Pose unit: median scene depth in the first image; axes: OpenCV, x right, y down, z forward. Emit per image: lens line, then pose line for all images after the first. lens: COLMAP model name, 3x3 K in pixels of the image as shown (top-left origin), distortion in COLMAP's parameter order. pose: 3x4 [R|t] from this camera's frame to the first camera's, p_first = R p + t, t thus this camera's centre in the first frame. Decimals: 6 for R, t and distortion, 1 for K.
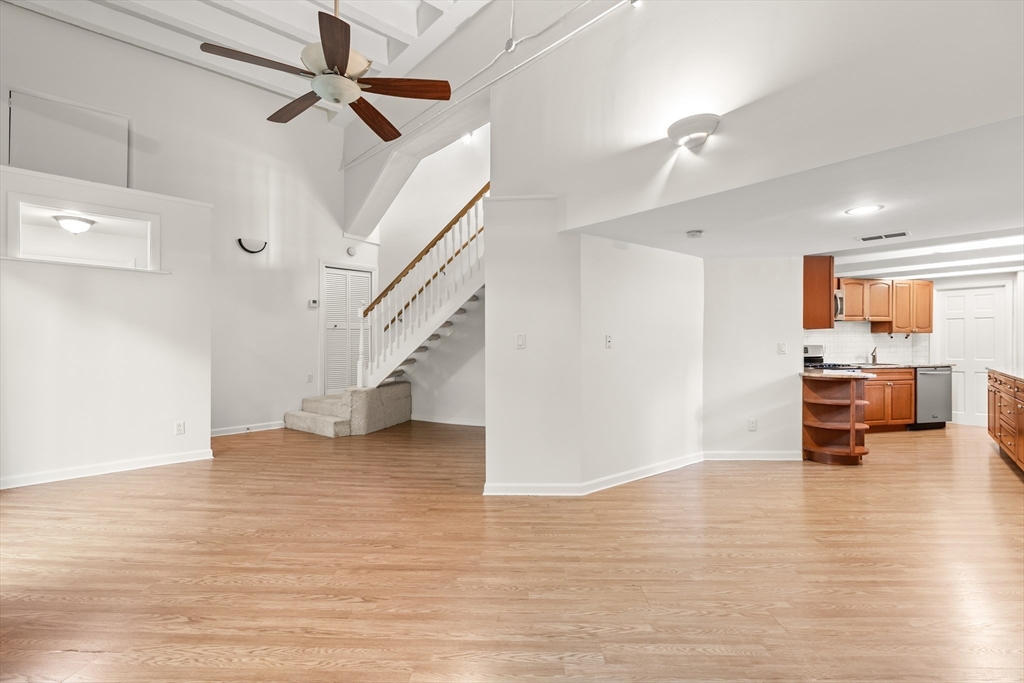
lens RADIAL K [[464.3, 0, 512.6], [0, 464.3, 340.5], [0, 0, 1]] dist [-0.002825, -0.000360]
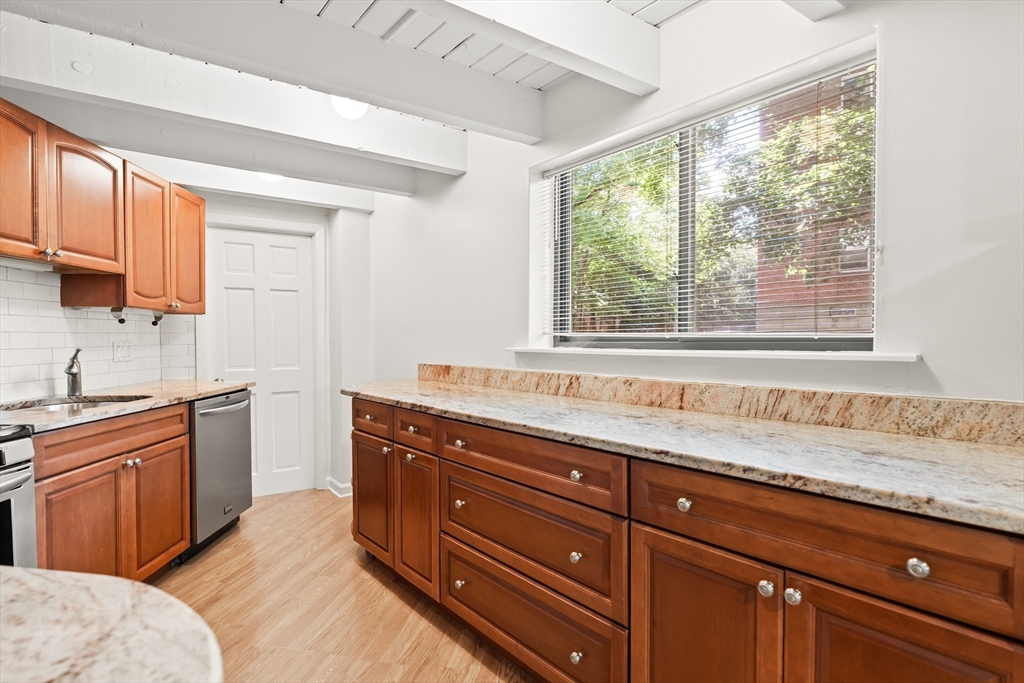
lens RADIAL K [[506.9, 0, 515.2], [0, 506.9, 350.3], [0, 0, 1]] dist [-0.003042, 0.001164]
pose [[0.154552, -0.019891, 0.987784, 0.648570], [-0.004311, 0.999774, 0.020807, 0.009520], [-0.987975, -0.007474, 0.154431, 0.870092]]
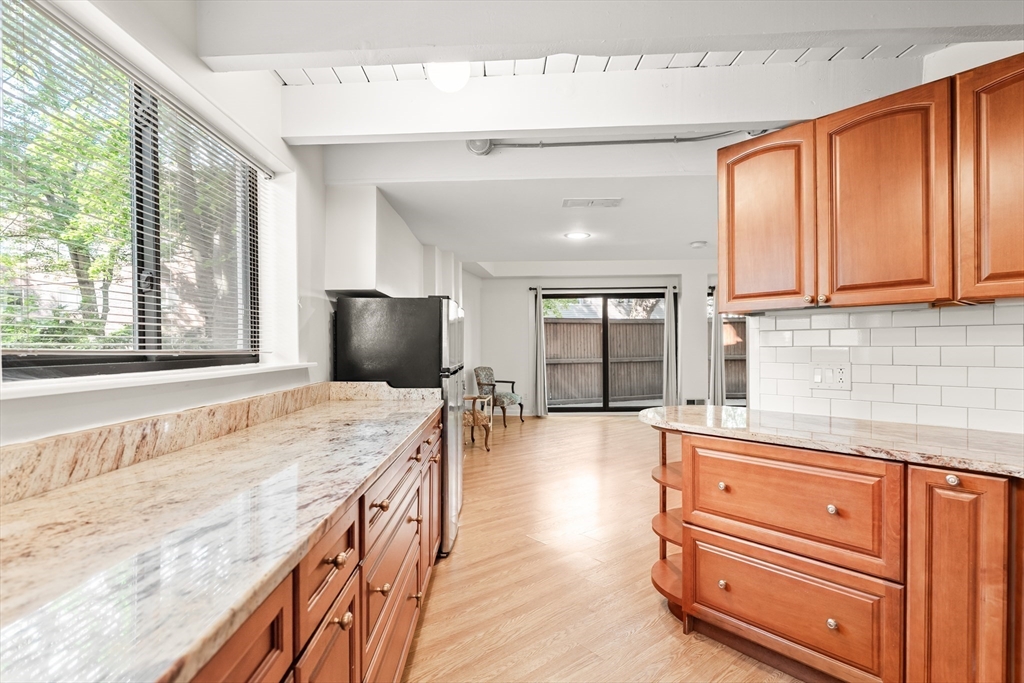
lens RADIAL K [[506.9, 0, 515.2], [0, 506.9, 350.3], [0, 0, 1]] dist [-0.003042, 0.001164]
pose [[-0.742621, 0.009632, -0.669643, 1.149584], [0.008684, 0.999951, 0.004752, 0.003947], [0.669656, -0.002287, -0.742668, 1.221621]]
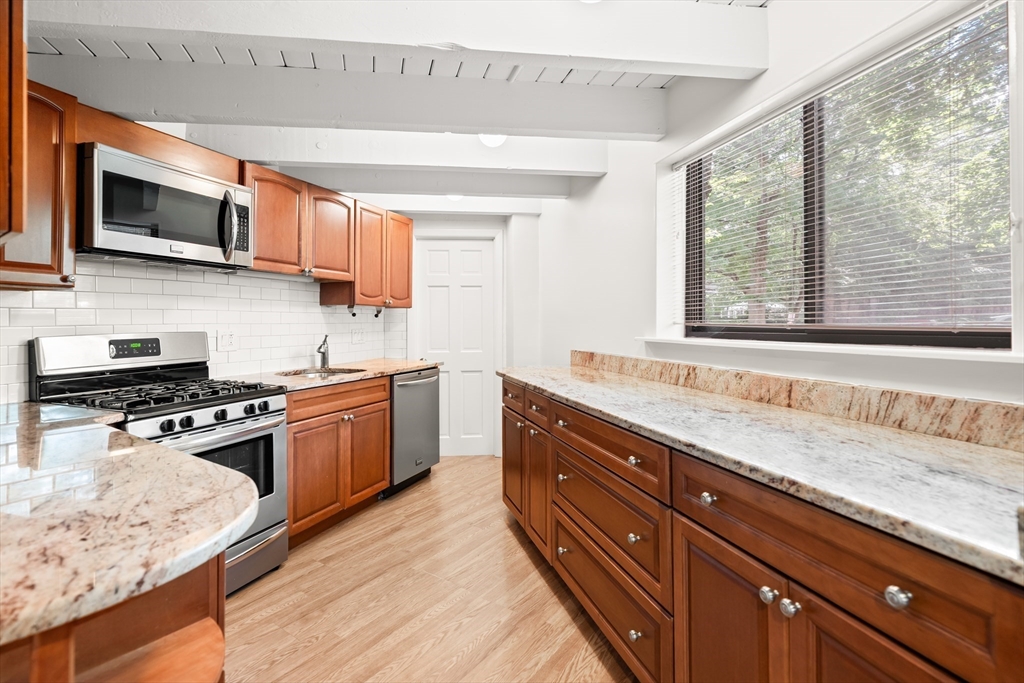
lens RADIAL K [[495.6, 0, 495.3], [0, 495.6, 319.3], [0, 0, 1]] dist [-0.001648, 0.000055]
pose [[0.580411, 0.007774, 0.814286, 0.643903], [-0.002059, 0.999965, -0.008079, 0.003259], [-0.814321, 0.003013, 0.580407, 0.771832]]
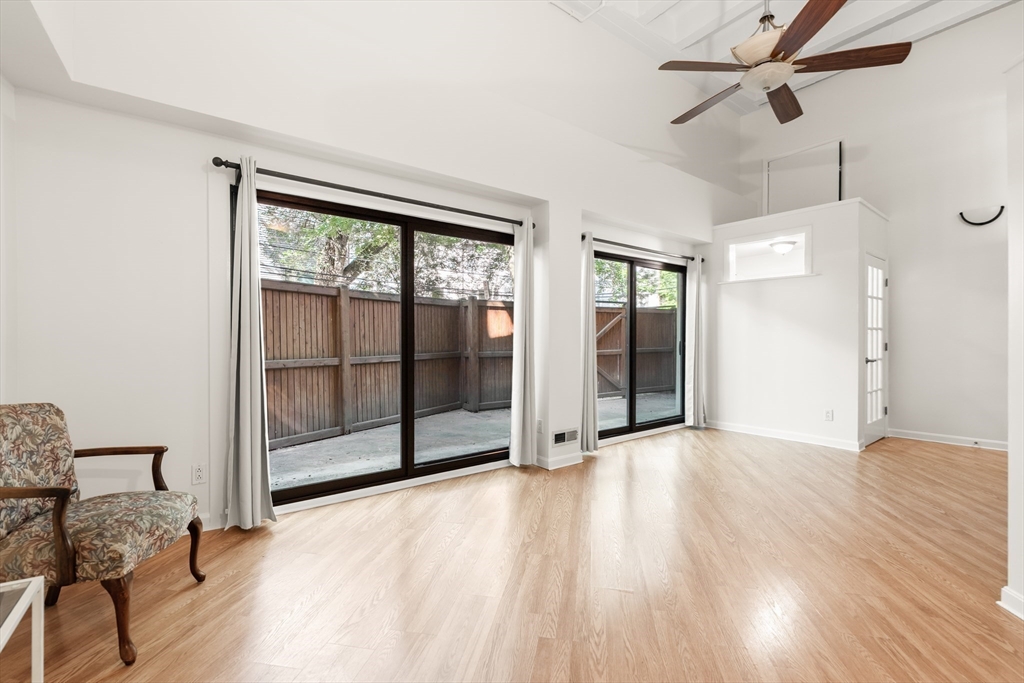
lens RADIAL K [[467.7, 0, 512.0], [0, 467.7, 344.5], [0, 0, 1]] dist [-0.000783, 0.001051]
pose [[-0.140203, 0.008425, -0.990087, 0.442561], [0.001925, 0.999964, 0.008237, 0.011676], [0.990121, -0.000751, -0.140214, 0.386582]]
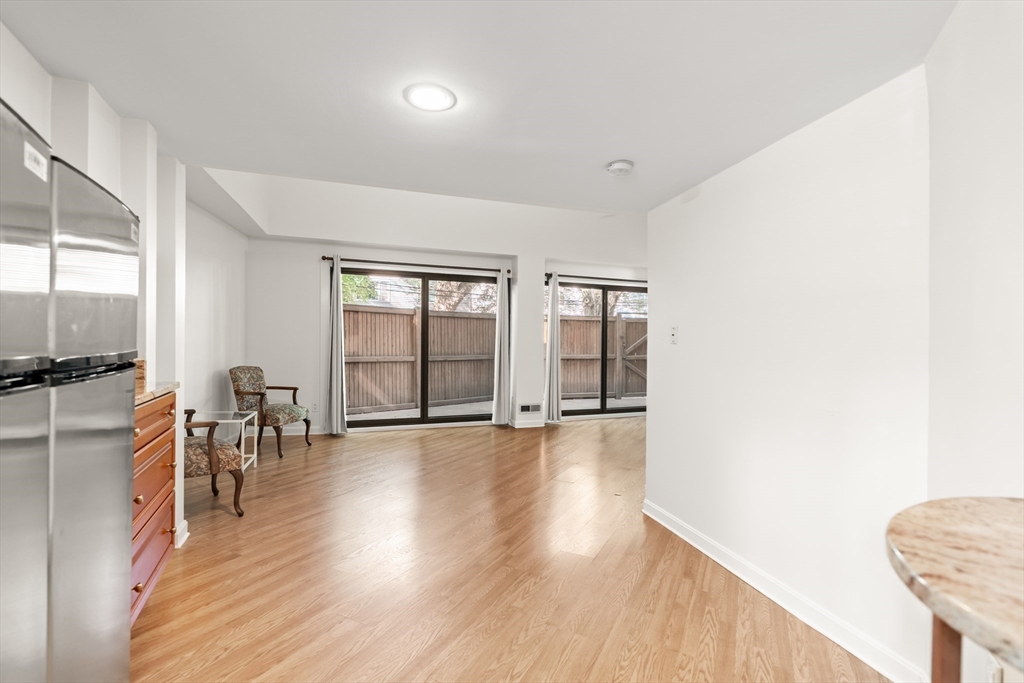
lens RADIAL K [[480.8, 0, 510.8], [0, 480.8, 350.6], [0, 0, 1]] dist [-0.002710, -0.000416]
pose [[-0.419366, 0.001591, -0.907816, 0.828995], [-0.007326, 0.999960, 0.005137, 0.020678], [0.907788, 0.008805, -0.419337, 0.885599]]
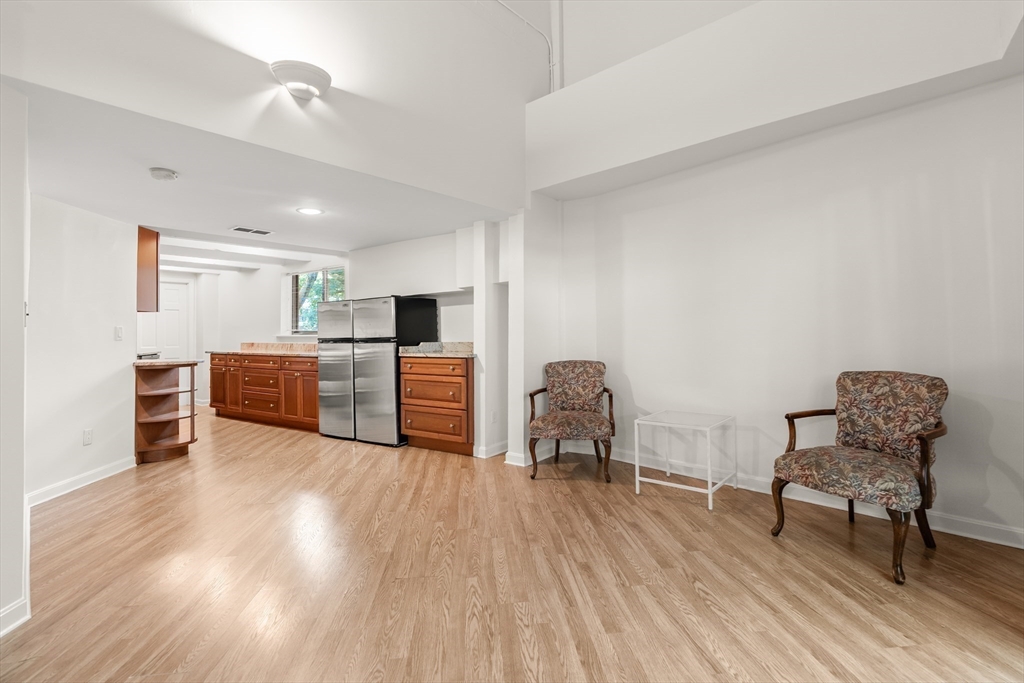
lens RADIAL K [[480.2, 0, 519.0], [0, 480.2, 332.8], [0, 0, 1]] dist [-0.003805, -0.000352]
pose [[-0.126677, 0.008387, 0.991909, -0.333516], [0.000659, 0.999965, -0.008371, 0.023191], [-0.991944, -0.000407, -0.126678, 0.415374]]
